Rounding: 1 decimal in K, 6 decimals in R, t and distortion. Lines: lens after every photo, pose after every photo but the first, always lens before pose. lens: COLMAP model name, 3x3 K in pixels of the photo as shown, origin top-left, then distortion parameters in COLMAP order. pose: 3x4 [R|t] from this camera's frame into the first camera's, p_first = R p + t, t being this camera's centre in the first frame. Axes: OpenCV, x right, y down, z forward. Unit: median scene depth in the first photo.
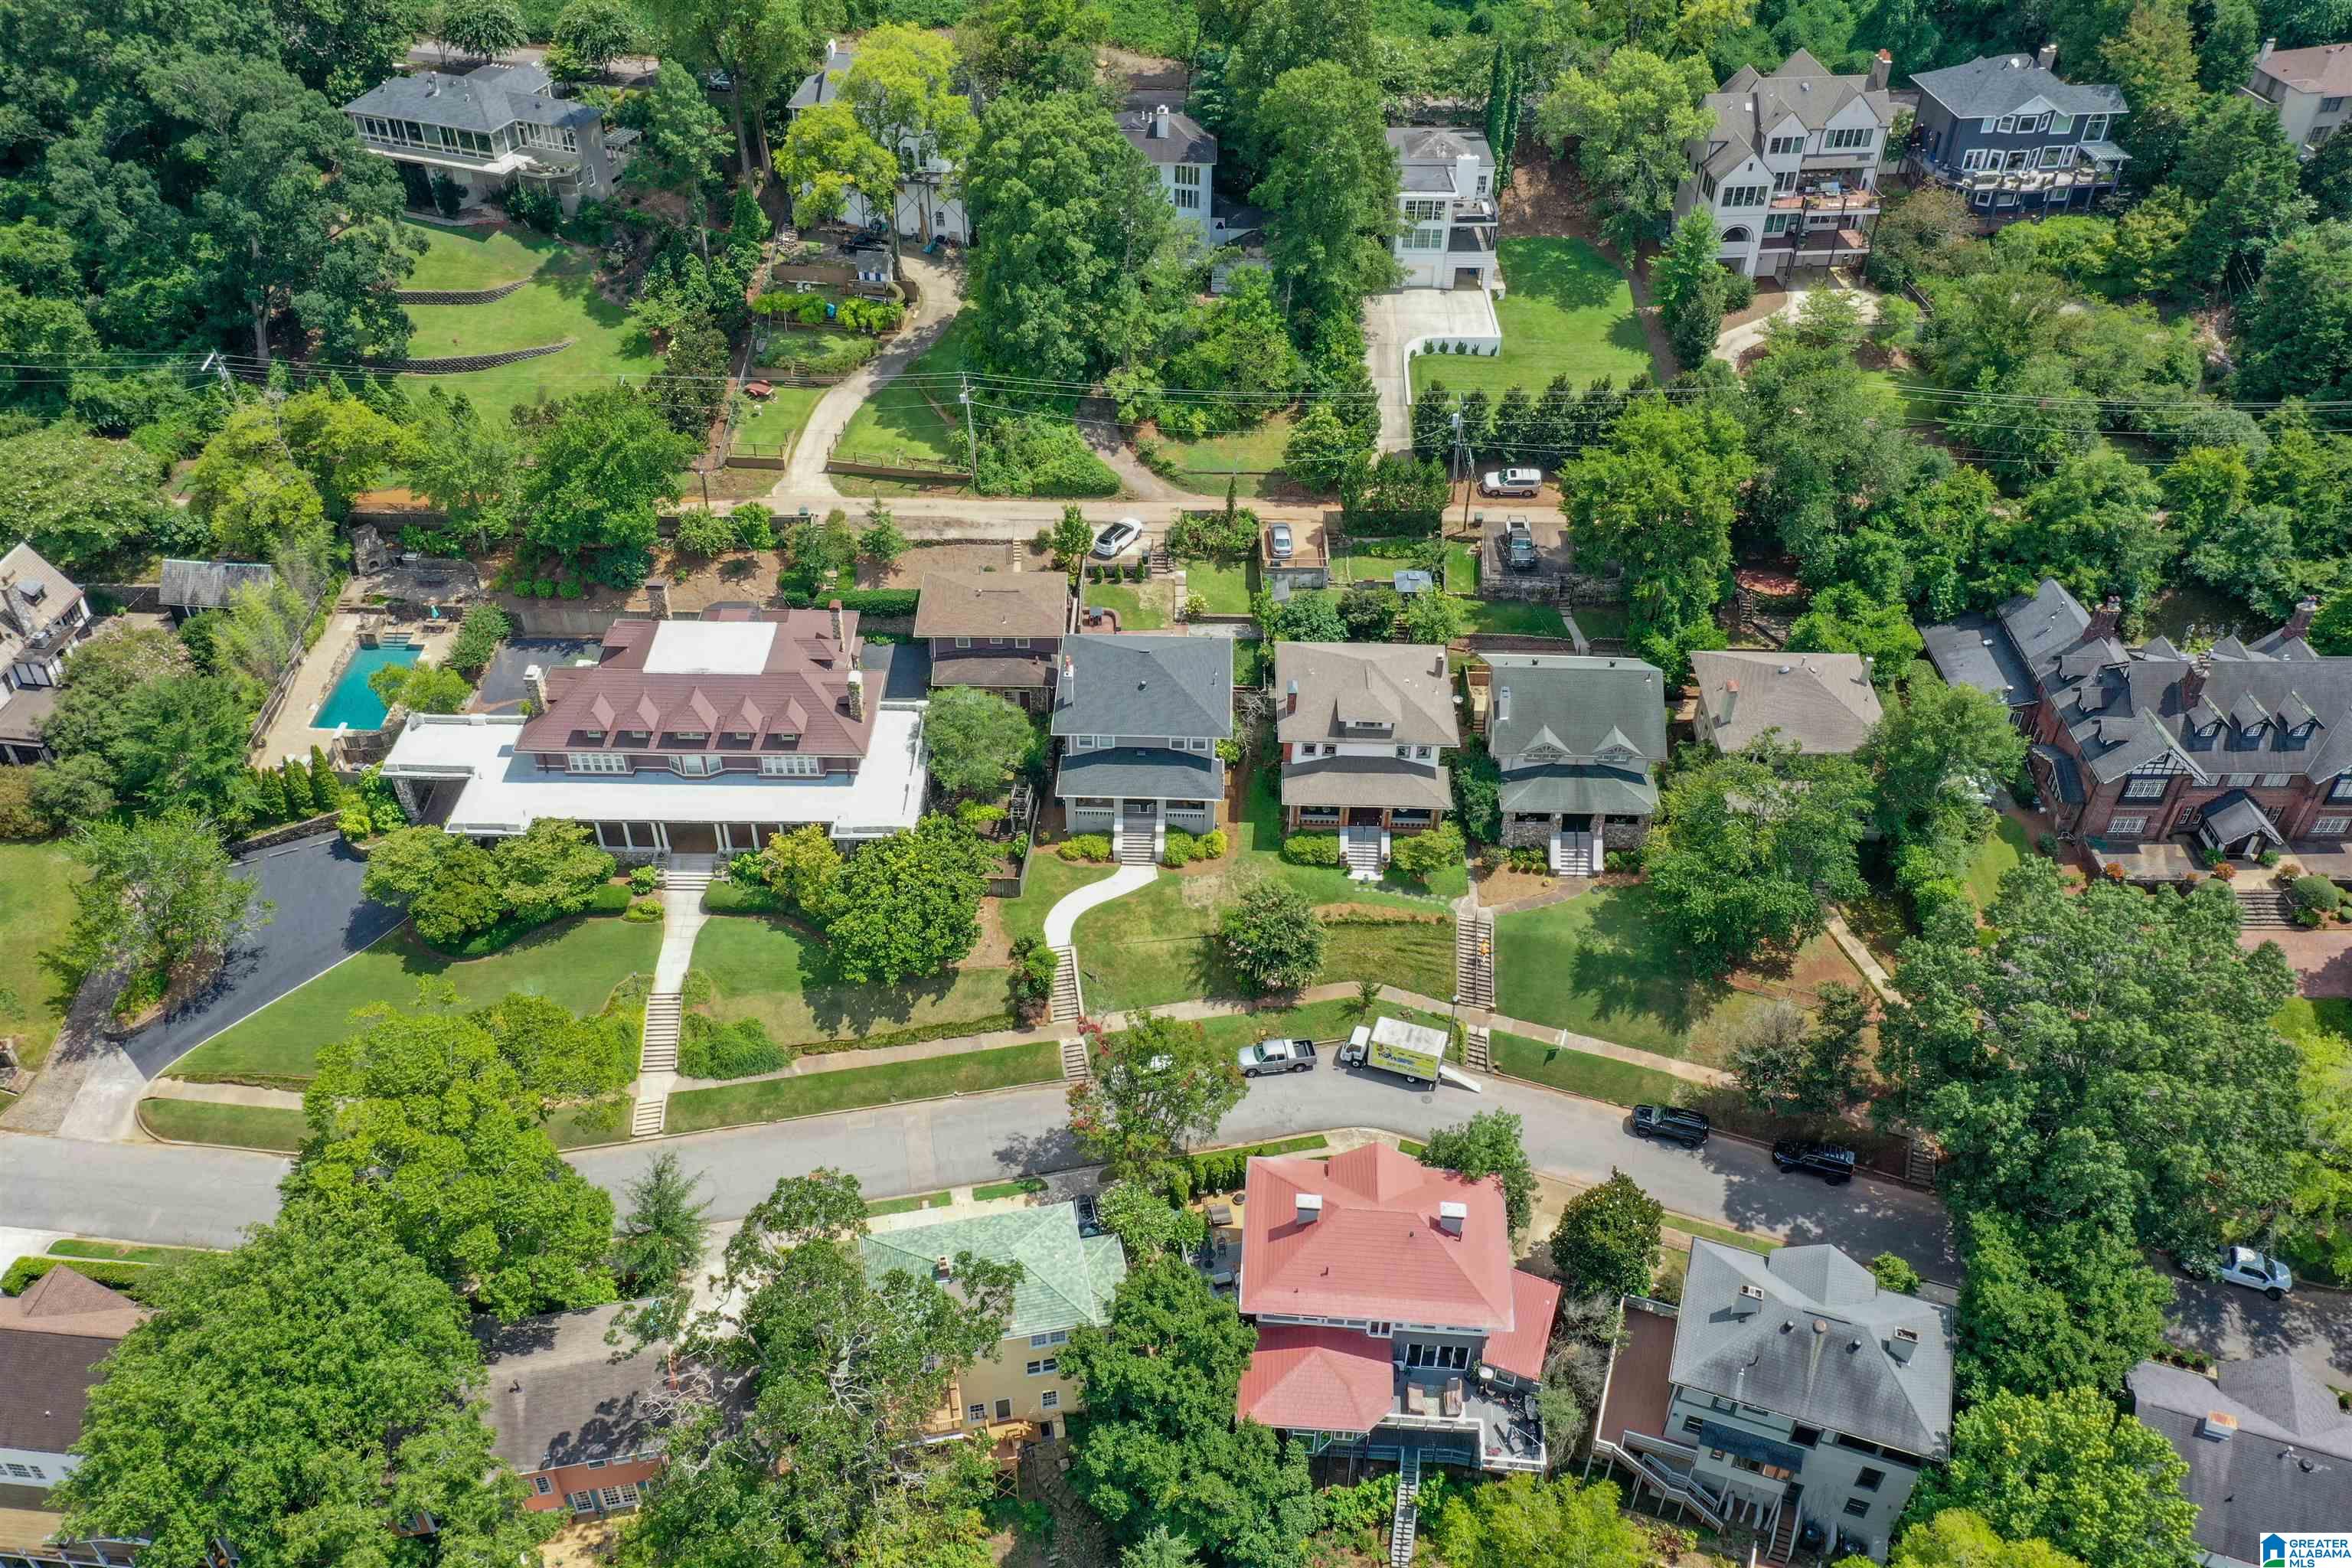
lens RADIAL K [[1859.0, 0, 1178.4], [0, 1859.0, 771.6], [0, 0, 1]] dist [0.002862, -0.006301]
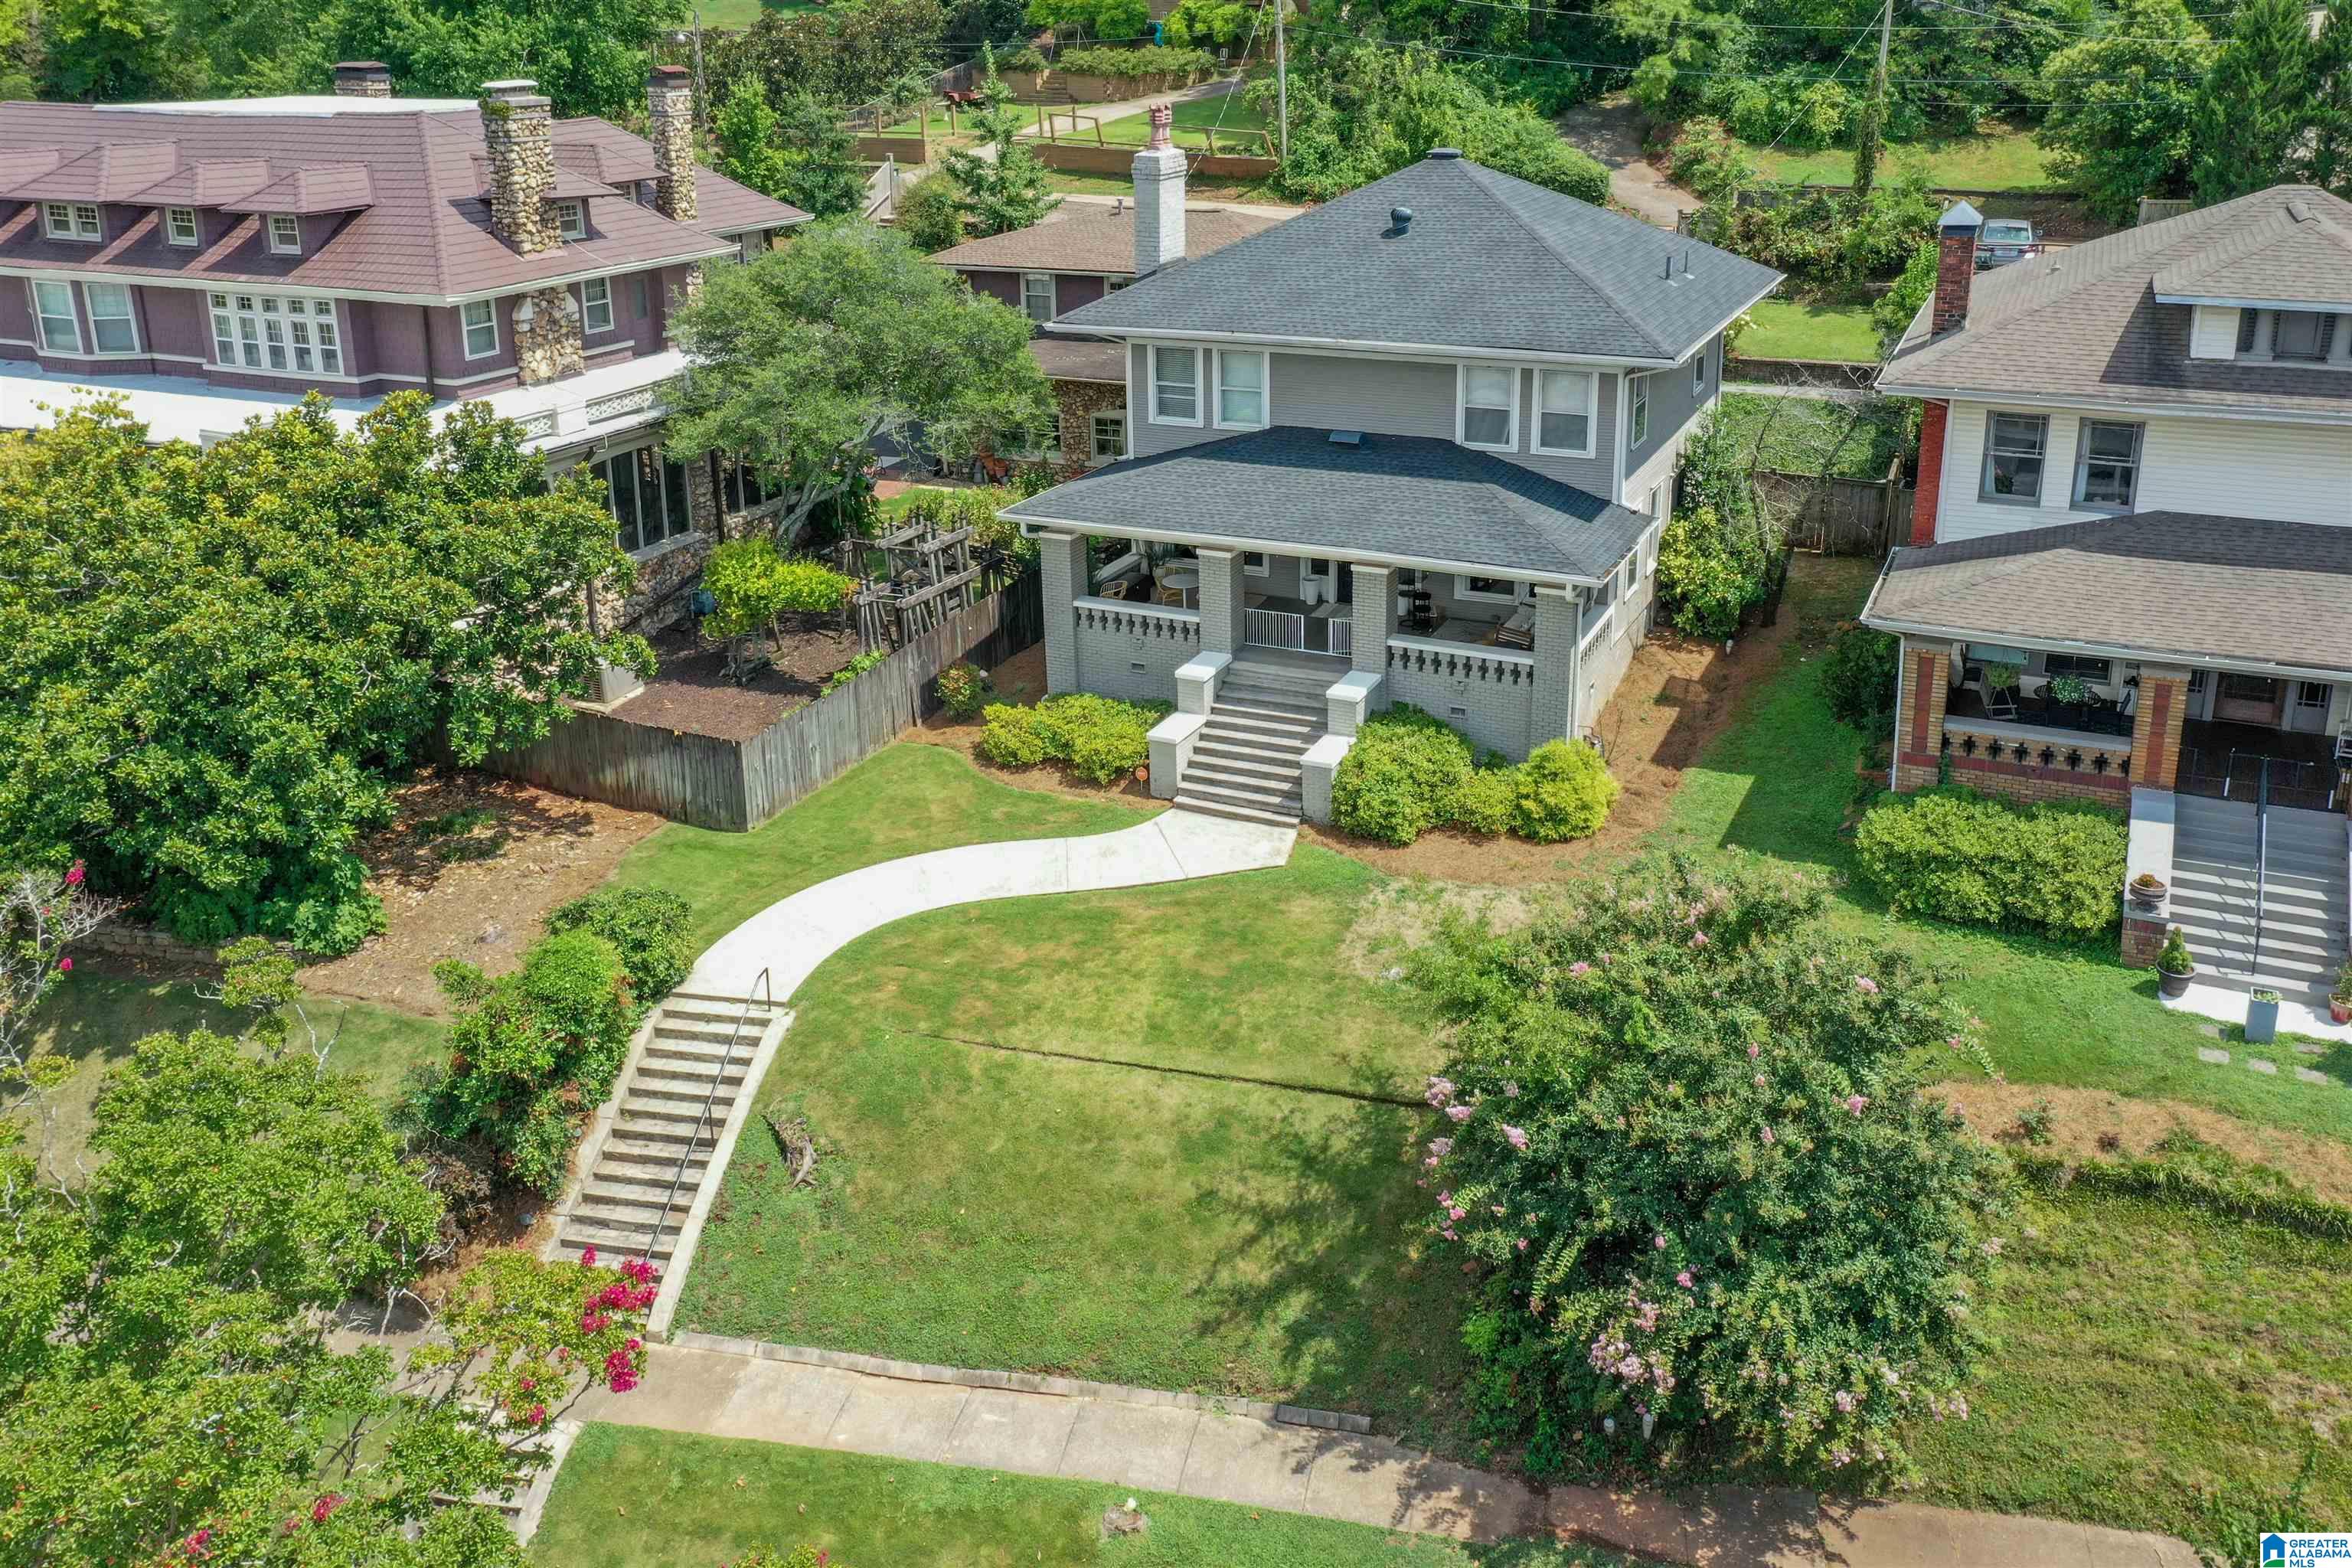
lens RADIAL K [[1925.1, 0, 1231.9], [0, 1925.1, 554.1], [0, 0, 1]] dist [0.003737, -0.006018]
pose [[0.923151, 0.084457, -0.375046, 0.072639], [-0.228019, 0.905732, -0.357292, 0.111637], [0.309515, 0.415352, 0.855385, 0.774202]]
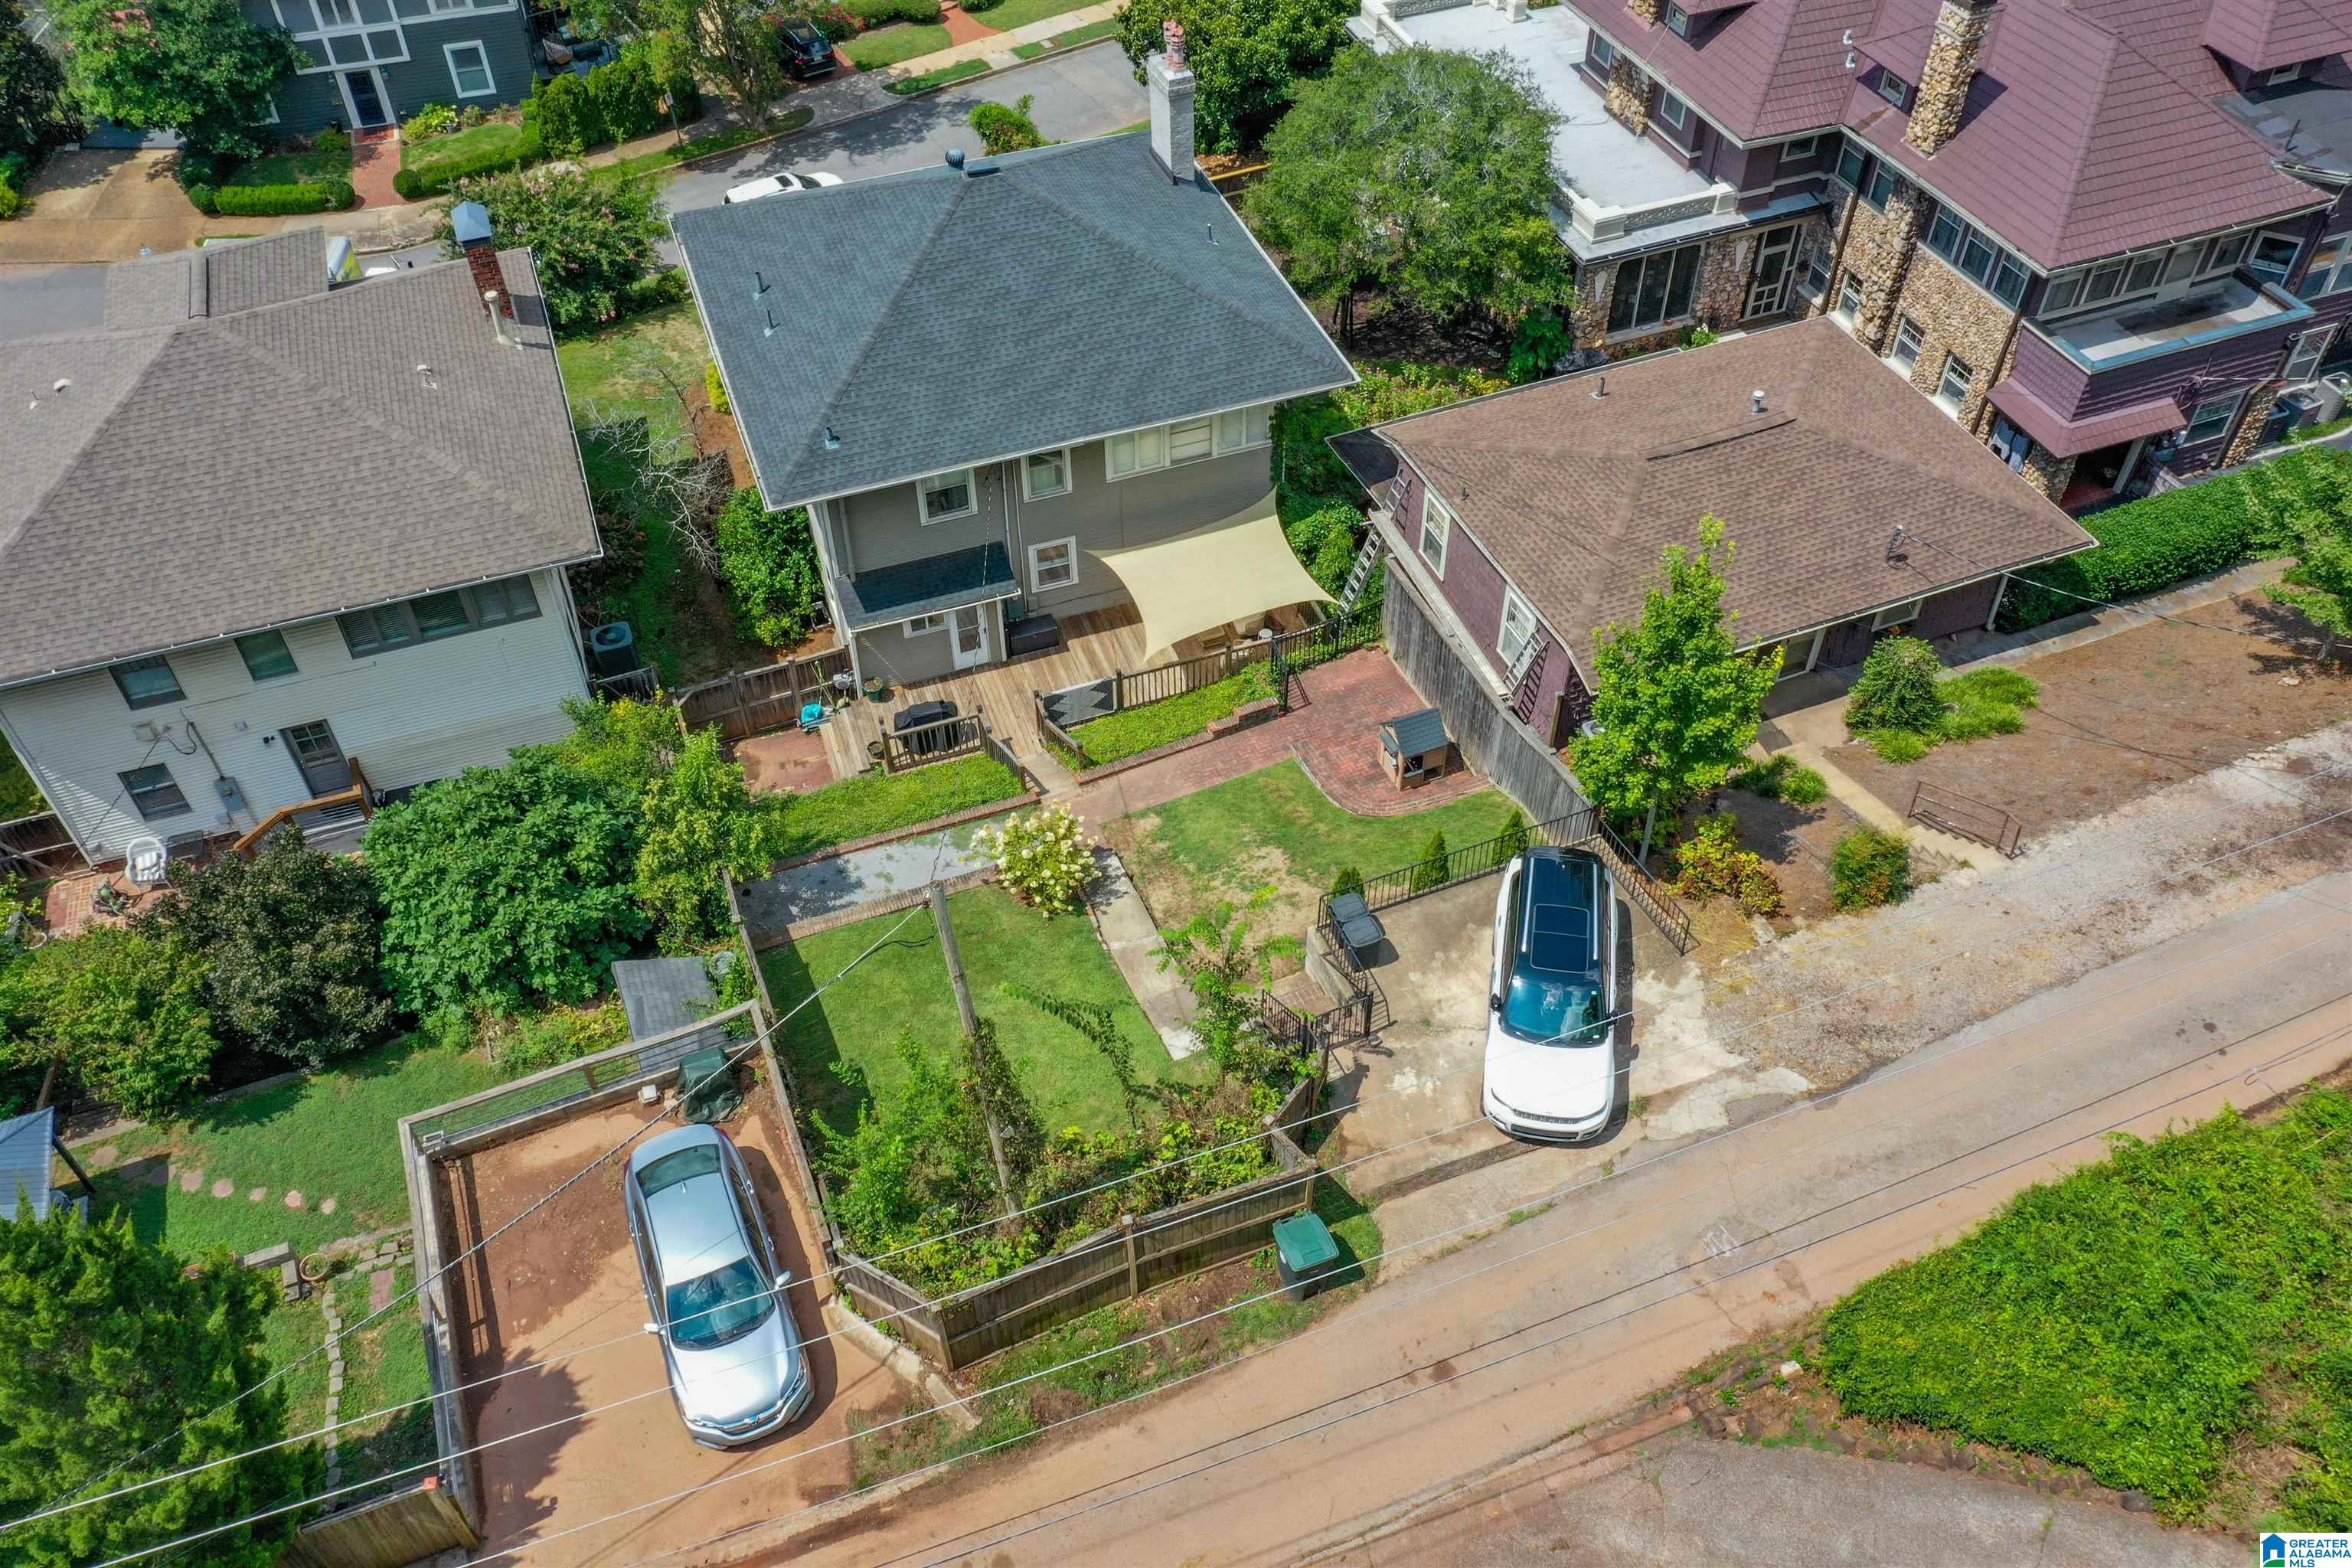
lens RADIAL K [[1879.5, 0, 1179.3], [0, 1879.5, 768.2], [0, 0, 1]] dist [0.004925, -0.005989]
pose [[-0.931621, 0.266237, -0.247387, 0.053272], [-0.224253, 0.114543, 0.967776, -0.360912], [0.285995, 0.957078, -0.047006, 1.143686]]
